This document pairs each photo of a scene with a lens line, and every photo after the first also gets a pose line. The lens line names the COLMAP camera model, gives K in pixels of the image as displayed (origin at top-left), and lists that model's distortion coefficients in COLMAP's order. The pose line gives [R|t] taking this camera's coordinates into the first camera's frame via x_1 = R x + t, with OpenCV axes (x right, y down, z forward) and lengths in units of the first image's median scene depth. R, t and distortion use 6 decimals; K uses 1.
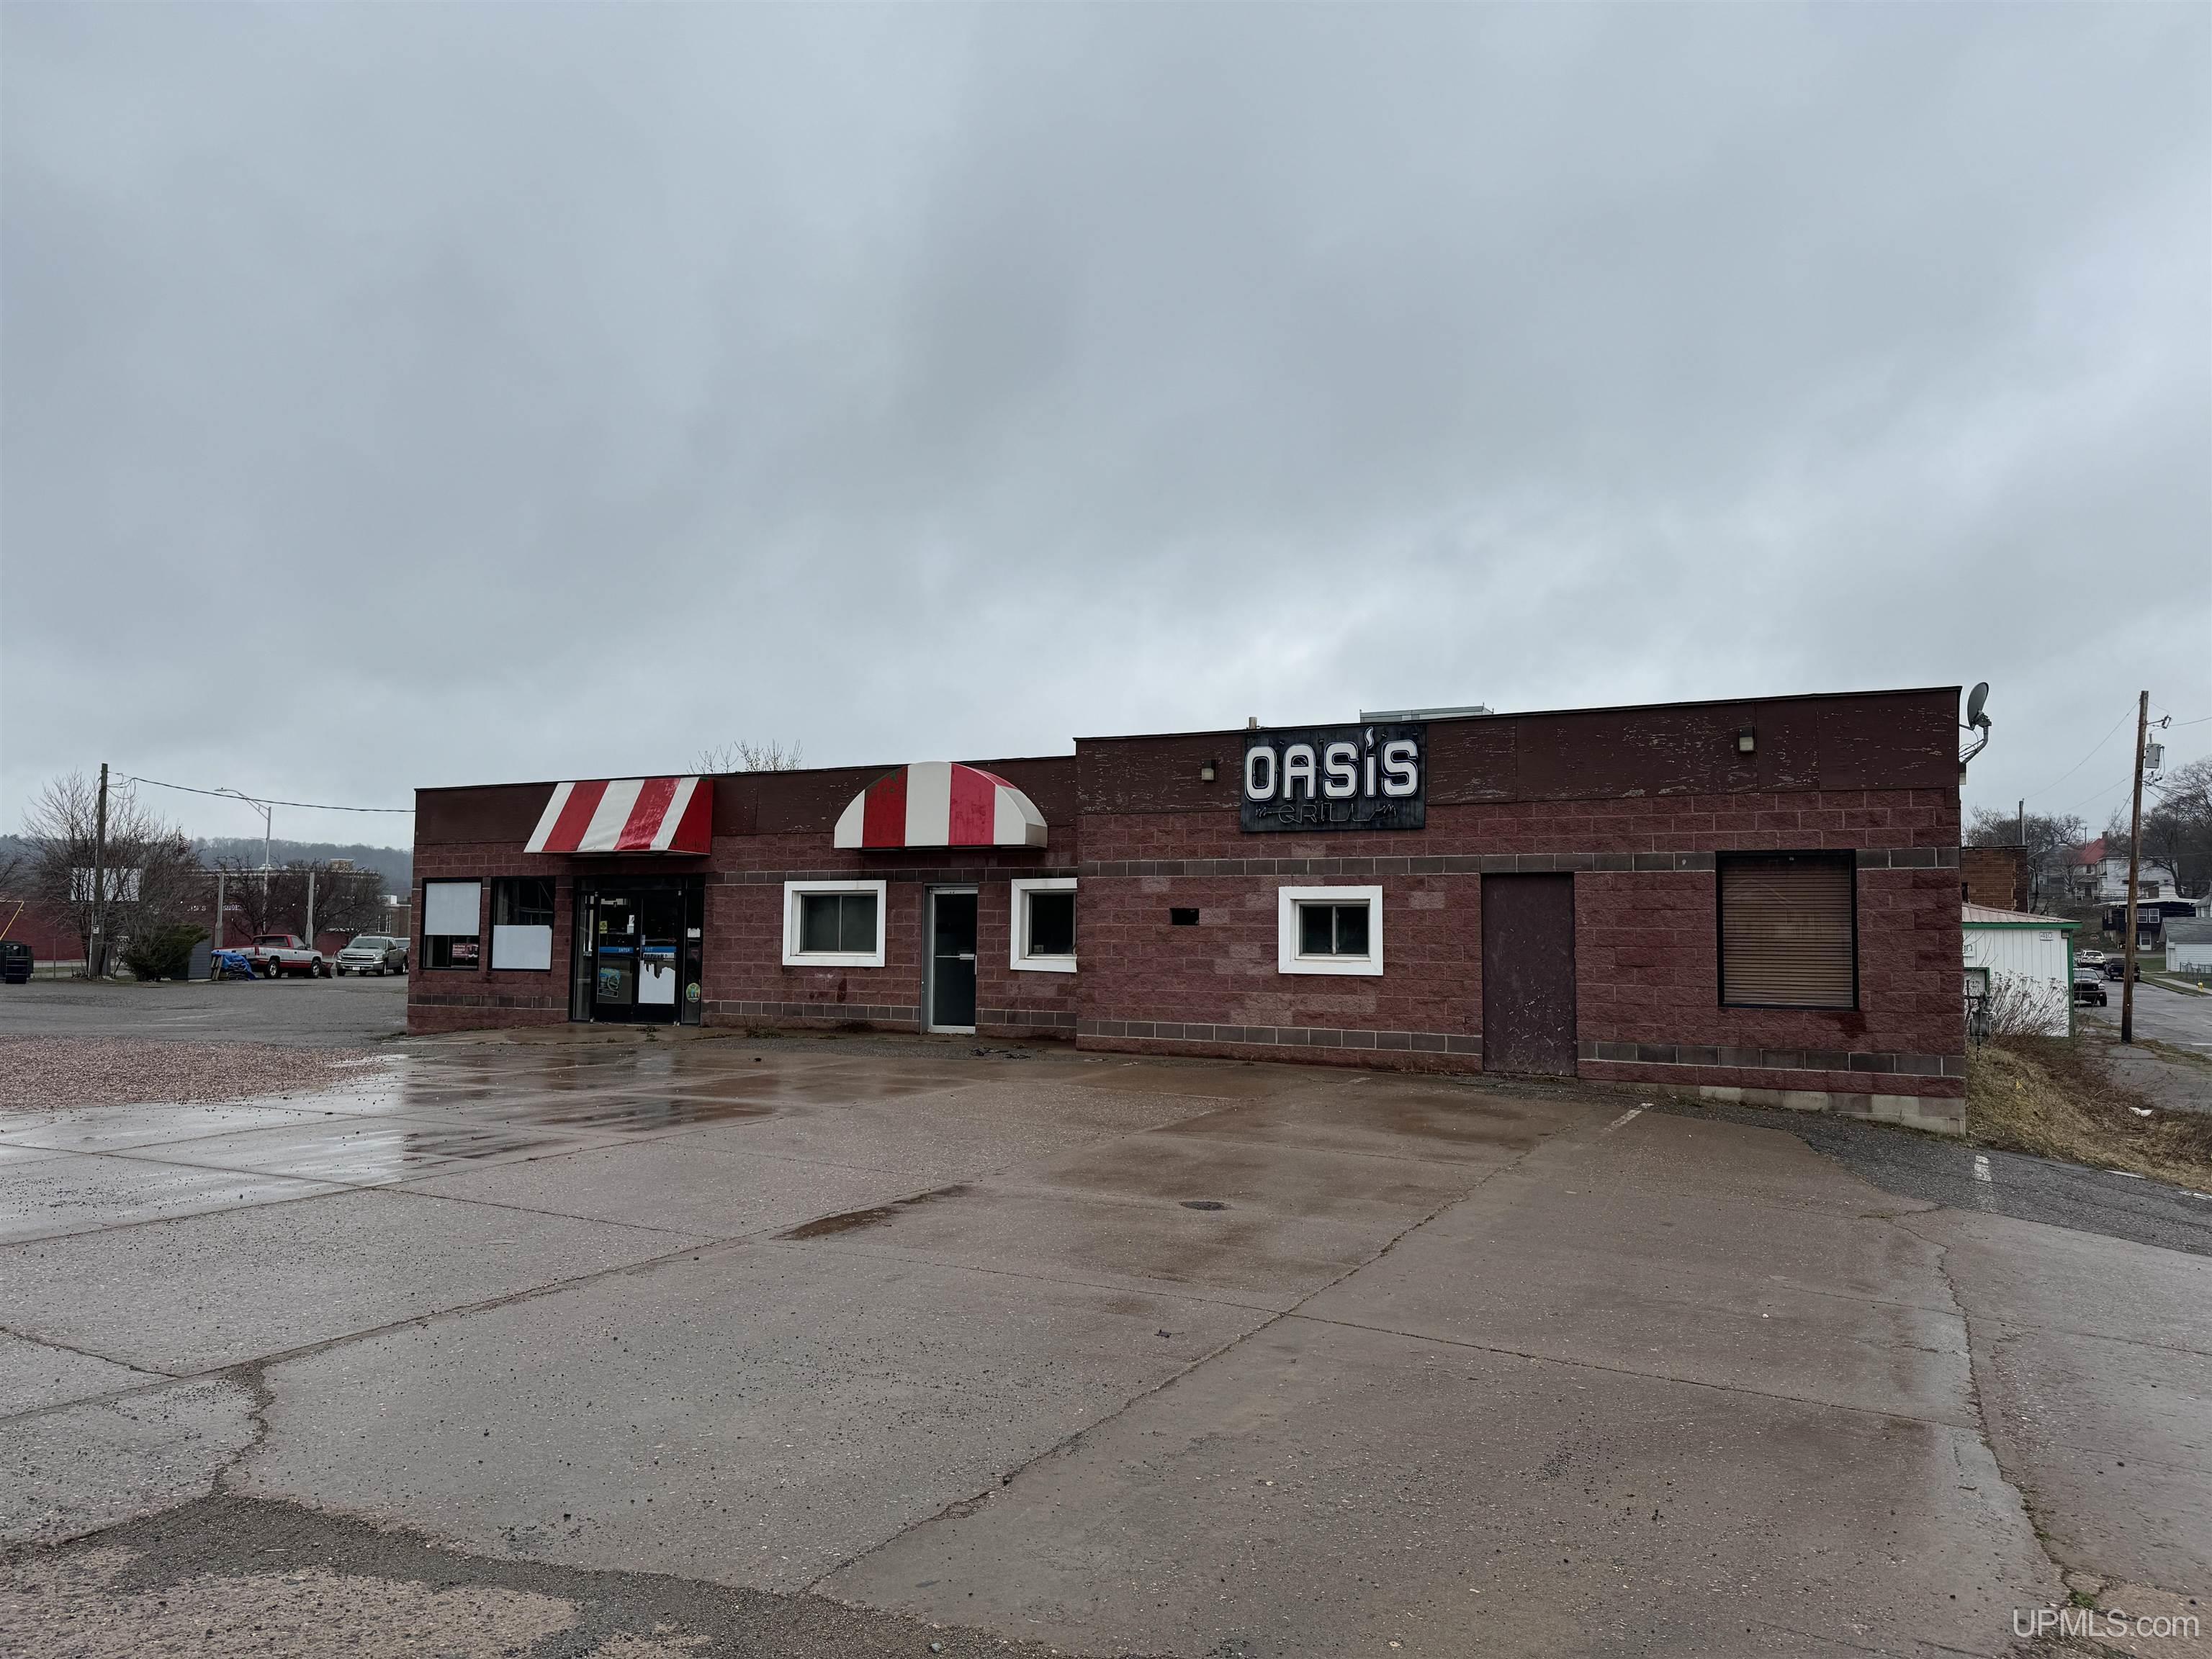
lens RADIAL K [[1535.1, 0, 1096.4], [0, 1535.1, 825.0], [0, 0, 1]] dist [0.072317, -0.089532]
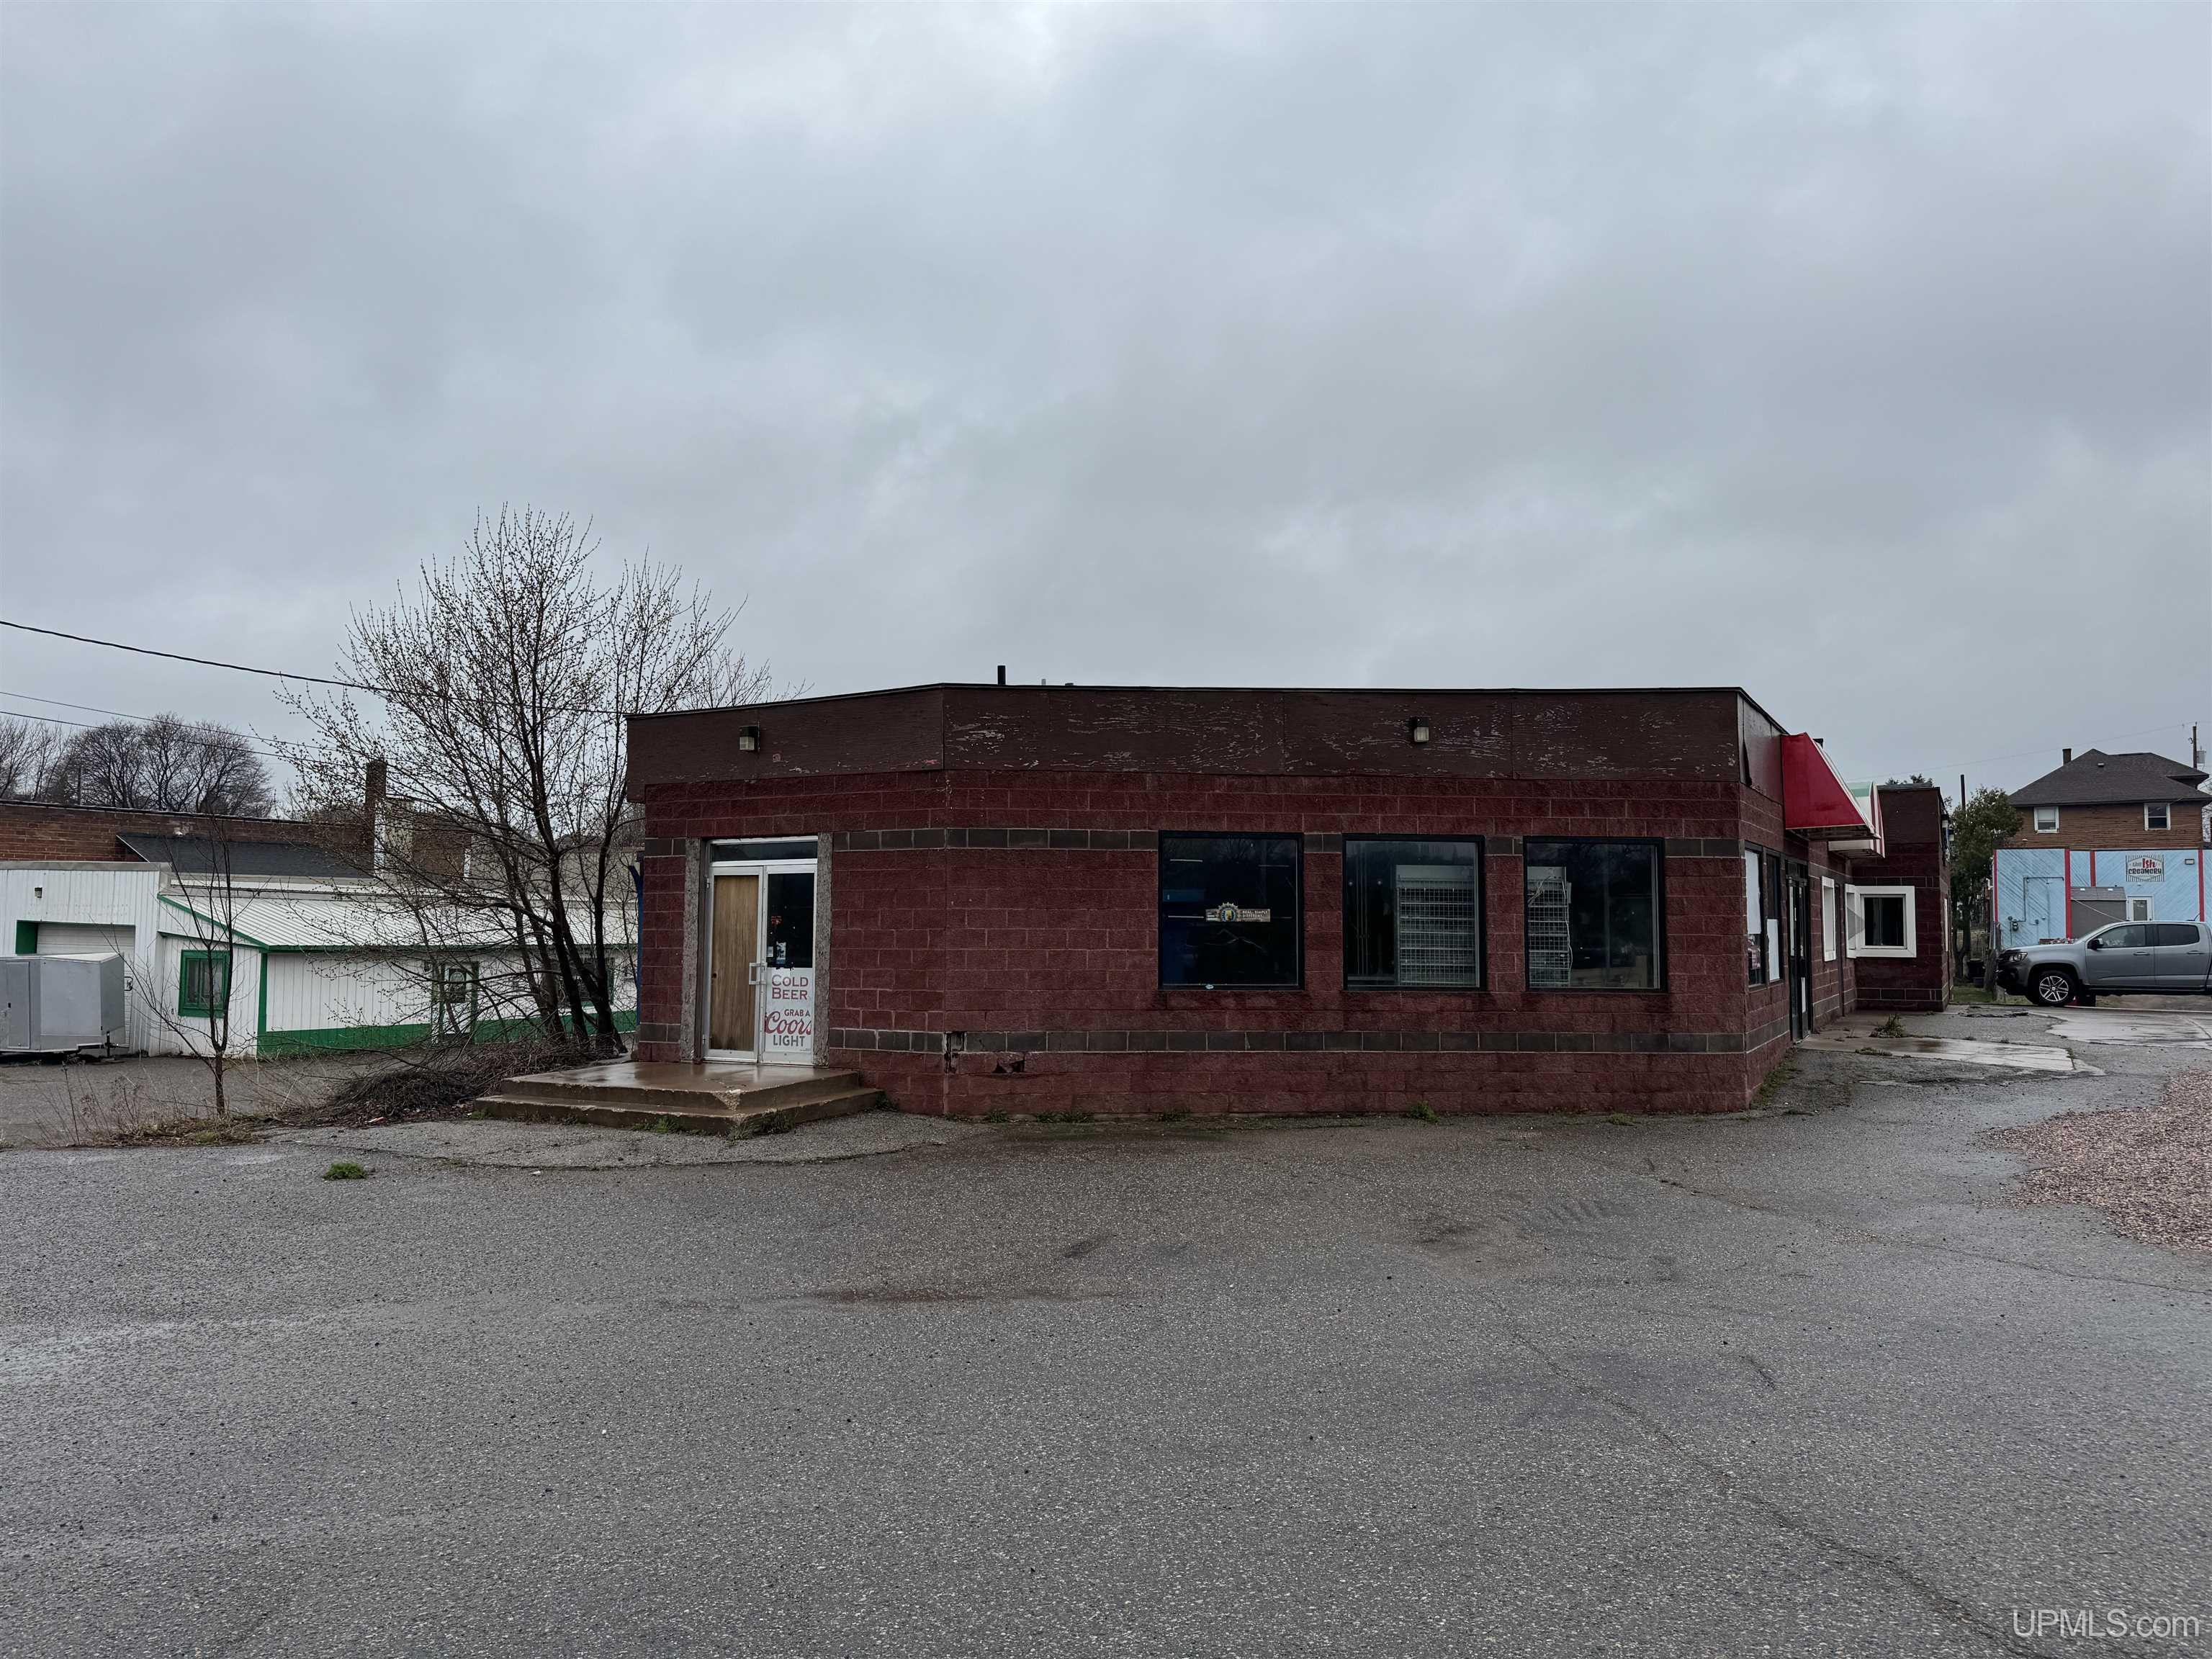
lens RADIAL K [[1535.1, 0, 1100.7], [0, 1535.1, 826.5], [0, 0, 1]] dist [0.072317, -0.089532]
pose [[0.083358, 0.060635, 0.994673, -1.508997], [-0.068164, 0.996156, -0.055013, 0.114388], [-0.994186, -0.063215, 0.087171, 1.729489]]
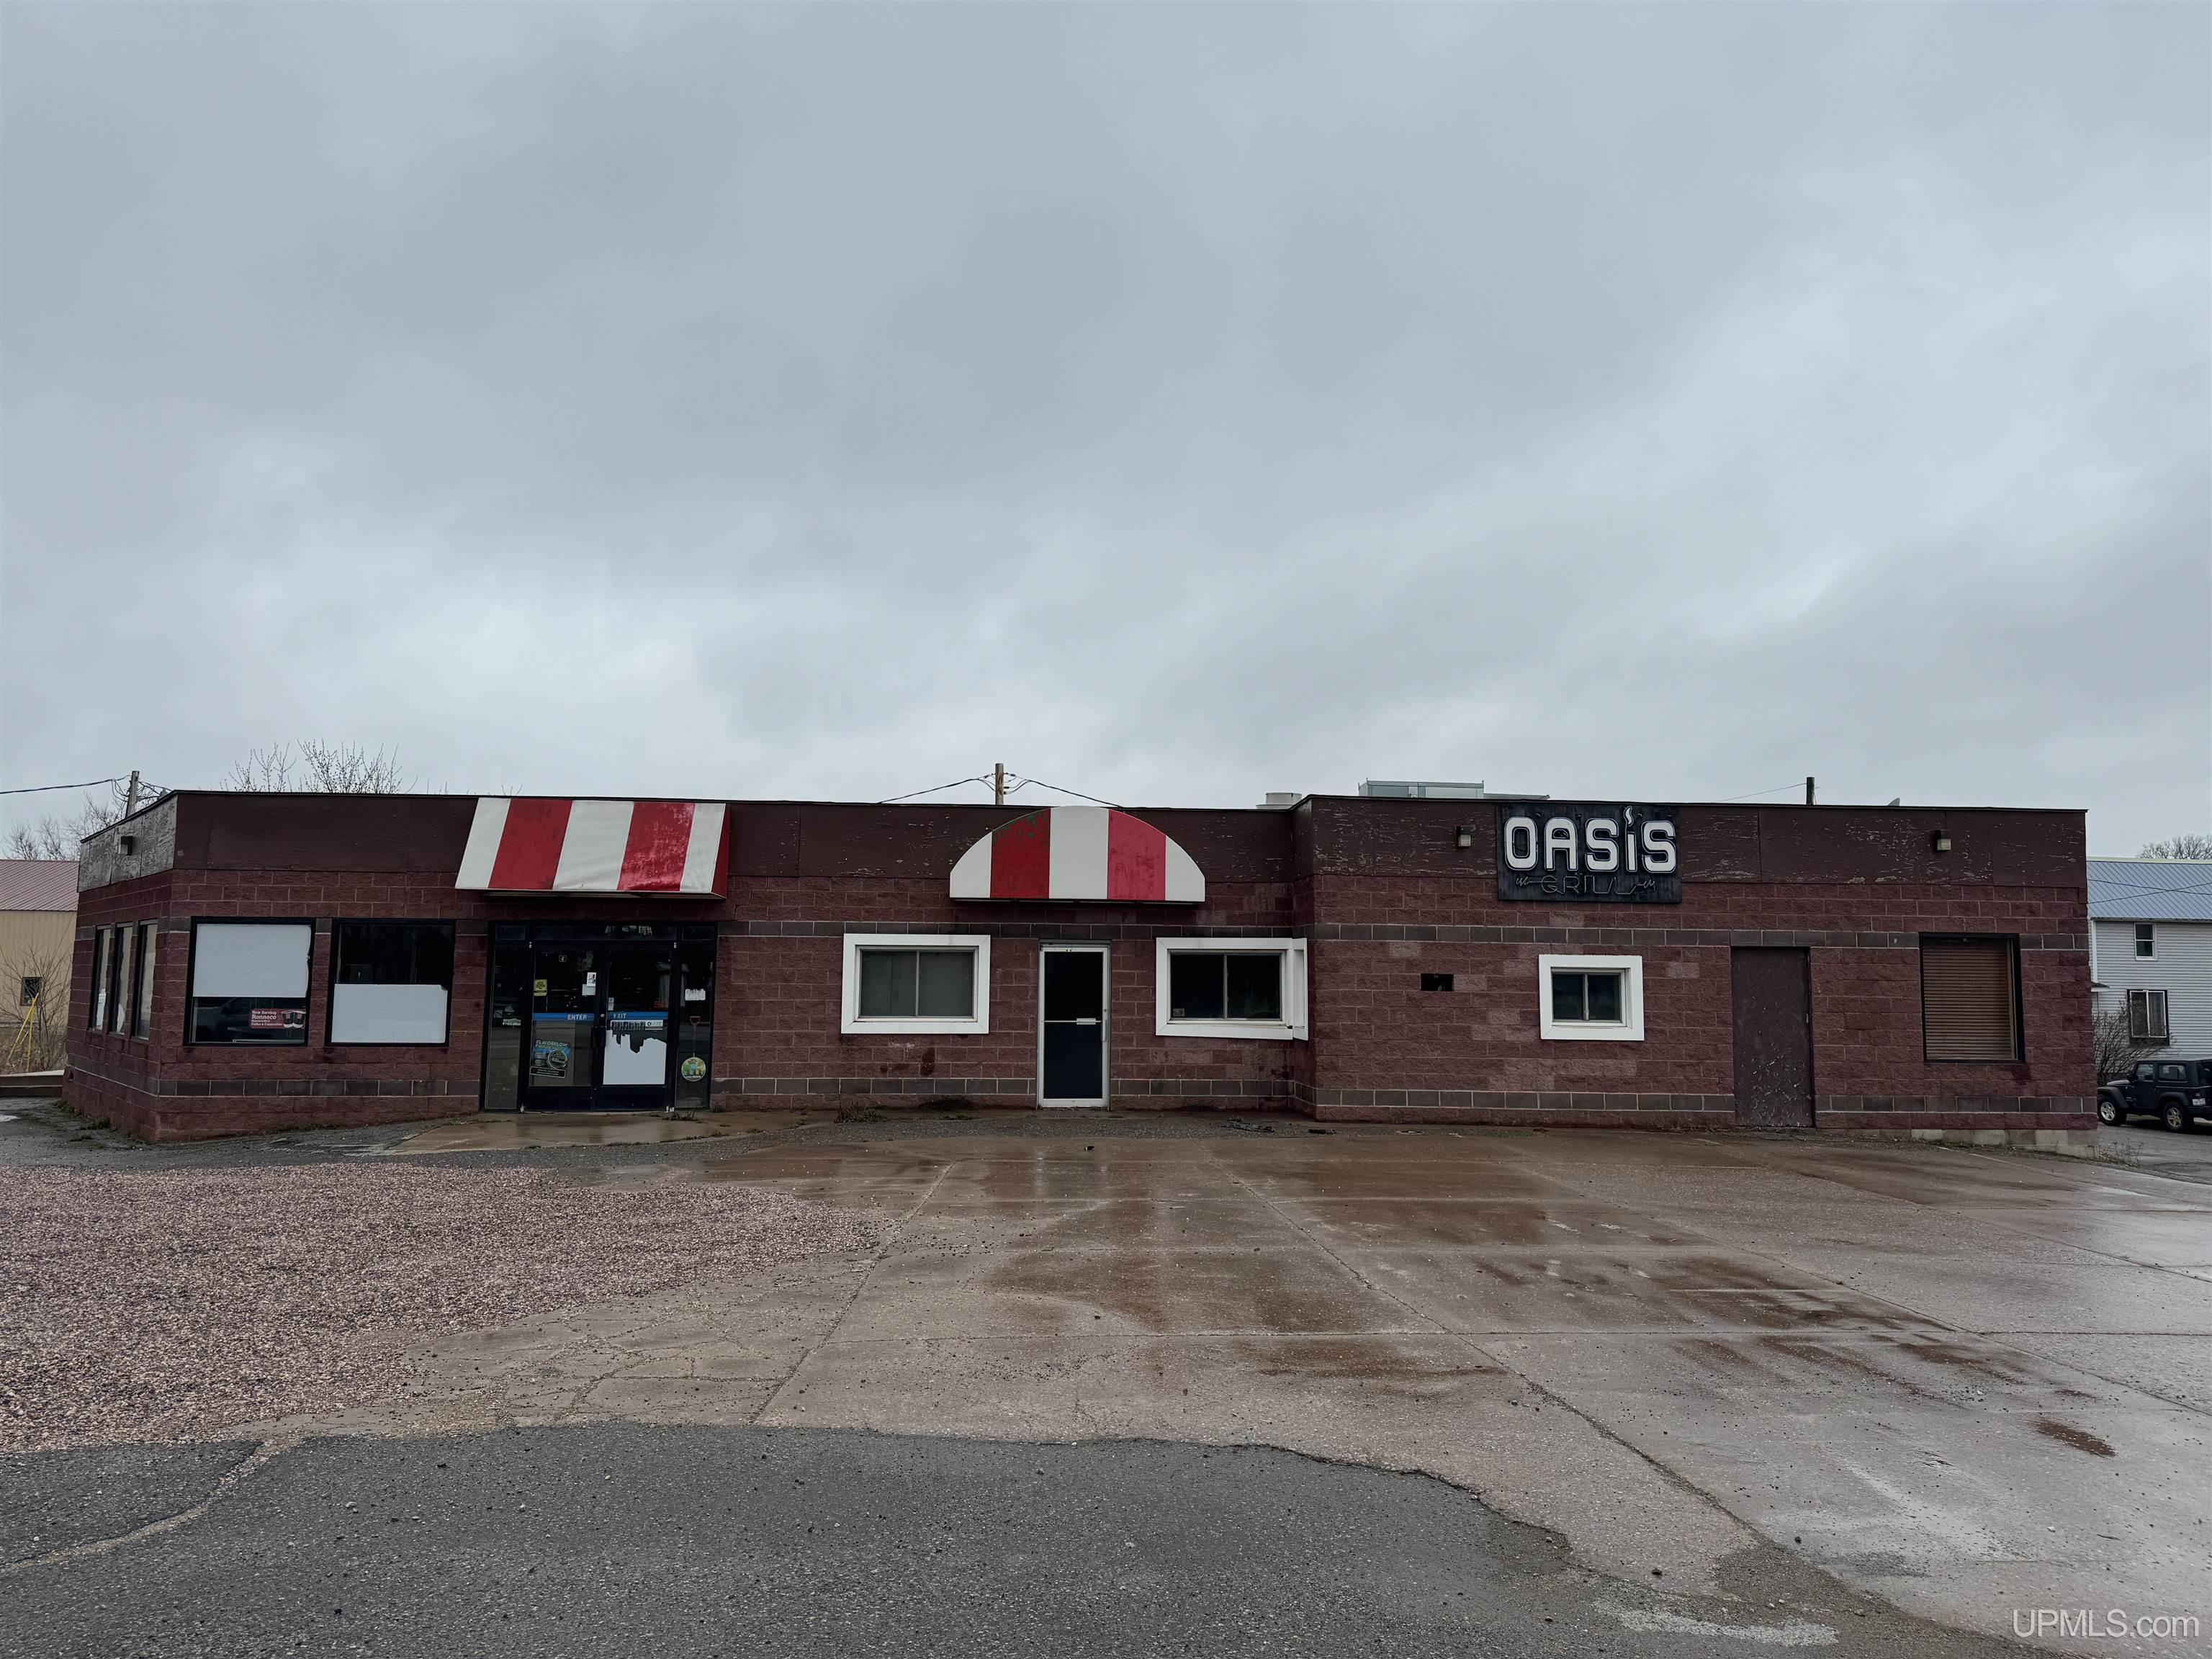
lens RADIAL K [[1535.1, 0, 1046.9], [0, 1535.1, 819.9], [0, 0, 1]] dist [0.072317, -0.089532]
pose [[0.853436, 0.053743, 0.518419, -0.675623], [-0.039475, 0.998478, -0.038524, 0.002829], [-0.519700, 0.012413, 0.854258, 0.271450]]
